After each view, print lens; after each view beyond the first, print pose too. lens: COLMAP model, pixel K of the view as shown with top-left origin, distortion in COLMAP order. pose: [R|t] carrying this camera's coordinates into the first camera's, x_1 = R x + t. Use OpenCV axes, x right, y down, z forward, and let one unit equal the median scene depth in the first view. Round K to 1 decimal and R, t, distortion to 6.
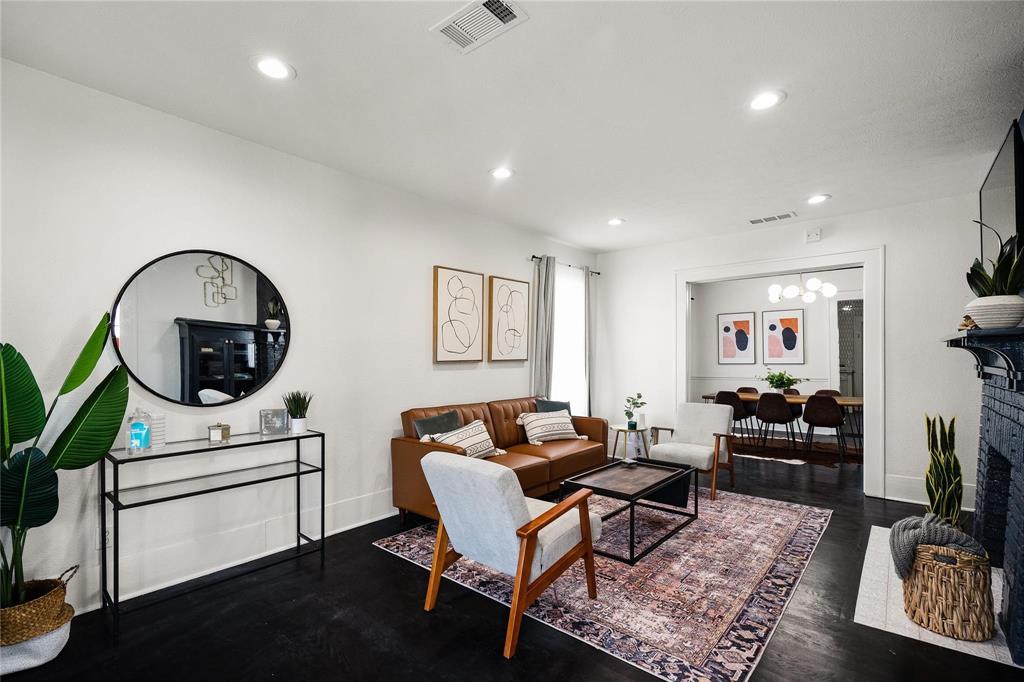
lens RADIAL K [[496.0, 0, 523.5], [0, 496.0, 349.8], [0, 0, 1]] dist [-0.000645, 0.000650]
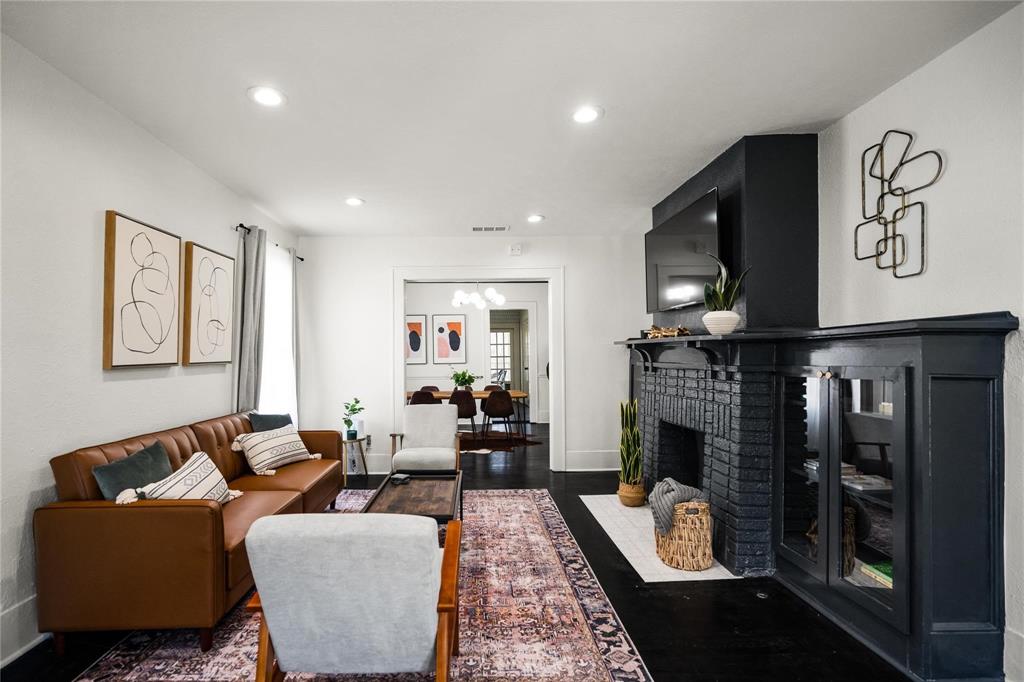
lens RADIAL K [[487.0, 0, 506.7], [0, 487.0, 343.6], [0, 0, 1]] dist [-0.000627, 0.000952]
pose [[0.741087, 0.013204, 0.671279, -0.208777], [-0.002978, 0.999861, -0.016380, 0.003707], [-0.671403, 0.010140, 0.741023, 0.214944]]
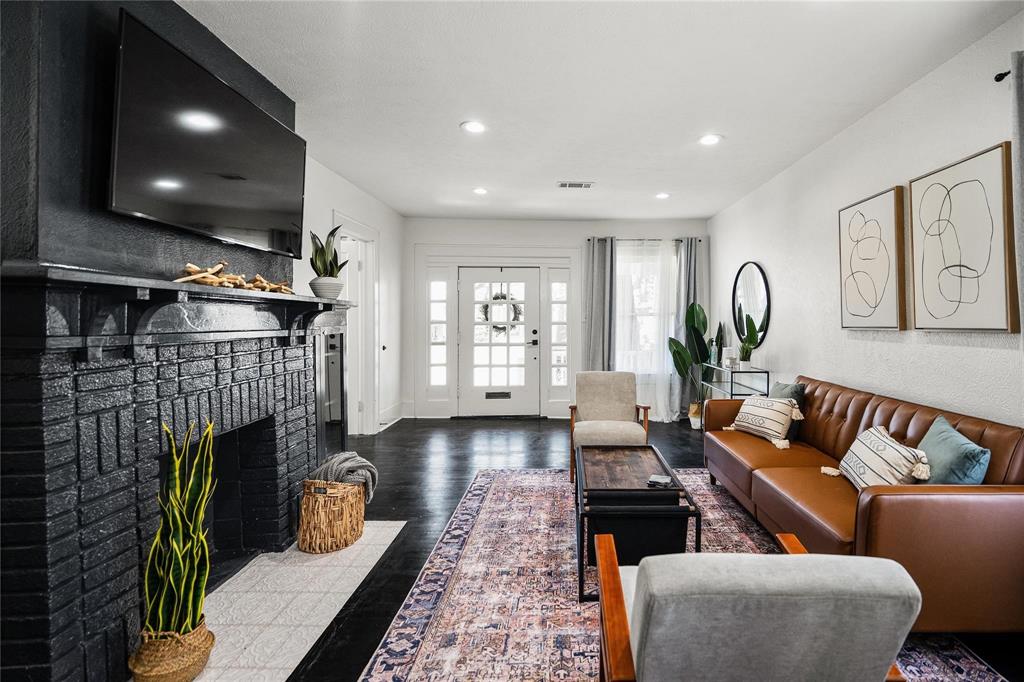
lens RADIAL K [[487.0, 0, 506.7], [0, 487.0, 343.6], [0, 0, 1]] dist [-0.000627, 0.000952]
pose [[-0.852535, 0.019598, -0.522302, 0.650739], [-0.001298, 0.999214, 0.039612, 0.017858], [0.522668, 0.034449, -0.851840, 1.305959]]
